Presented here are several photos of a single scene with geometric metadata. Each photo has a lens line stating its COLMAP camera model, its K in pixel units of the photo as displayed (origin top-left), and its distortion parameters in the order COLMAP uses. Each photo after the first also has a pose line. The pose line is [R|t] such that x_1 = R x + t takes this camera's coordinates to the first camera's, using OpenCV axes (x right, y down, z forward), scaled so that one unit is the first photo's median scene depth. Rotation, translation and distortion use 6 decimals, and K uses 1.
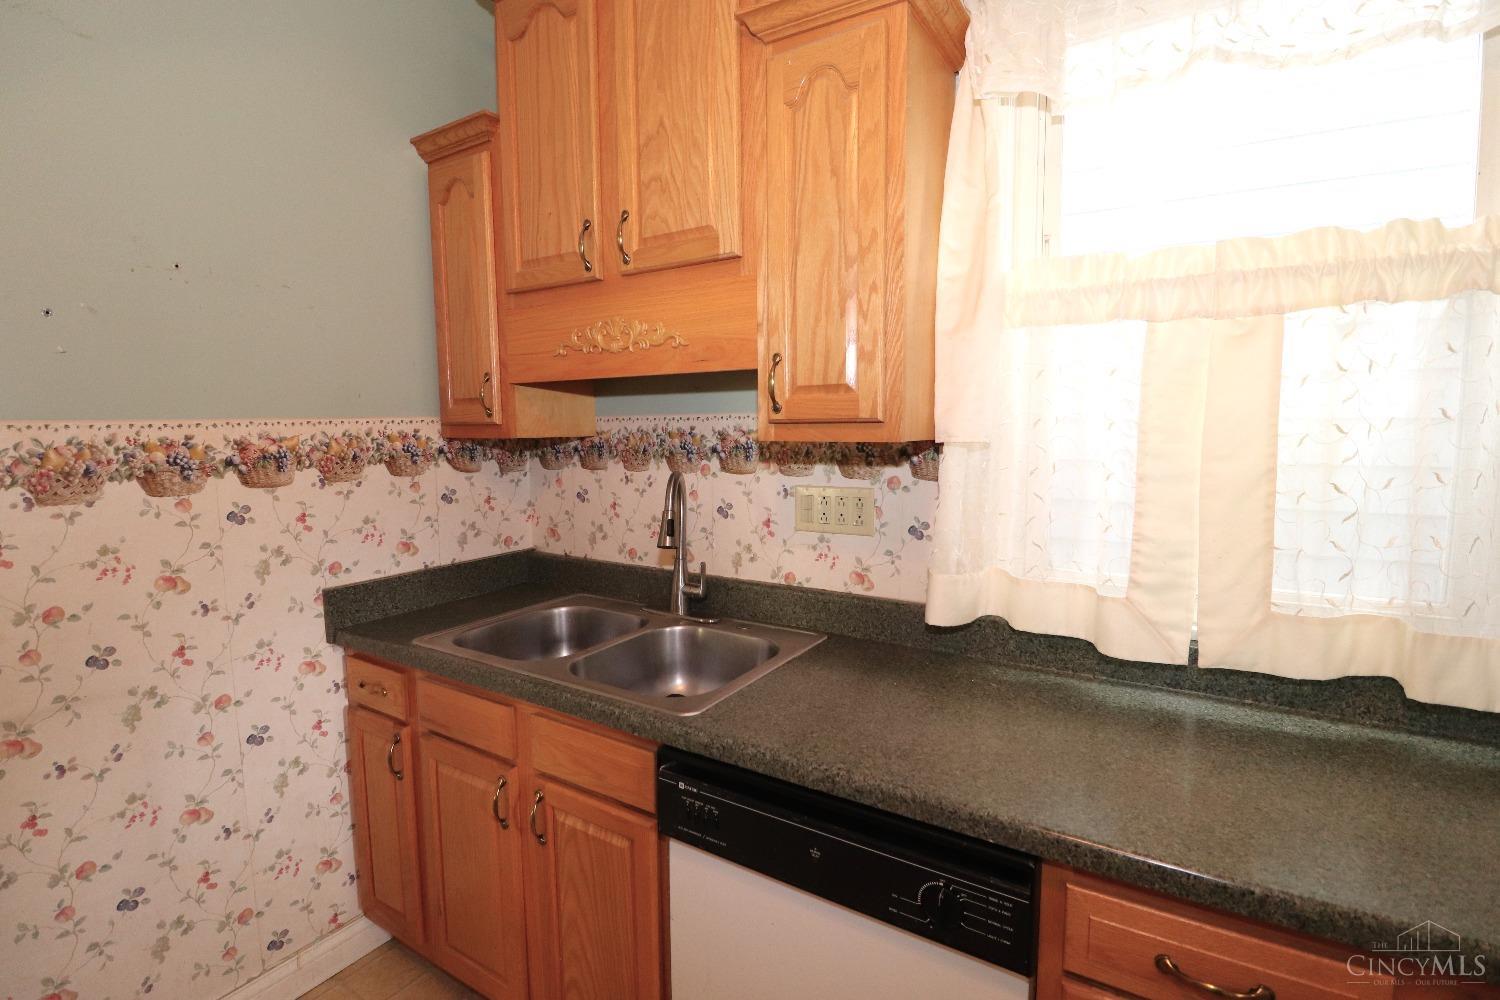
lens RADIAL K [[694.2, 0, 751.3], [0, 694.2, 493.7], [0, 0, 1]] dist [-0.001483, -0.012918]
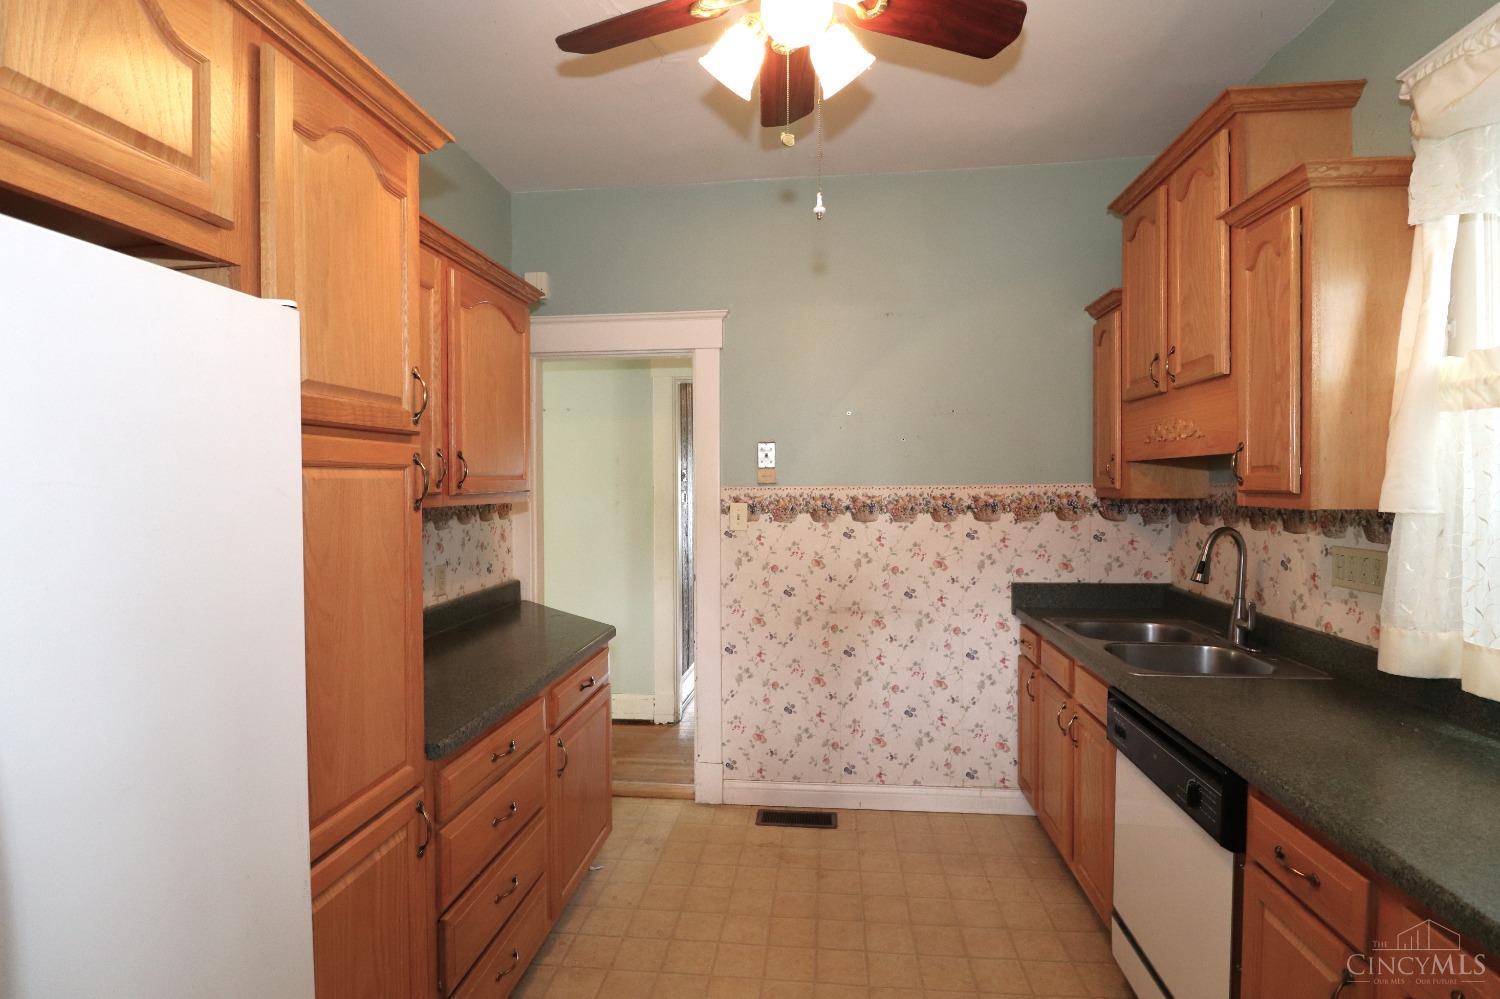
lens RADIAL K [[694.2, 0, 751.3], [0, 694.2, 493.2], [0, 0, 1]] dist [-0.001483, -0.012918]
pose [[0.433092, 0.018815, -0.901153, 0.652584], [-0.089951, 0.995693, -0.022441, 0.013096], [0.896850, 0.090779, 0.432919, -0.352910]]
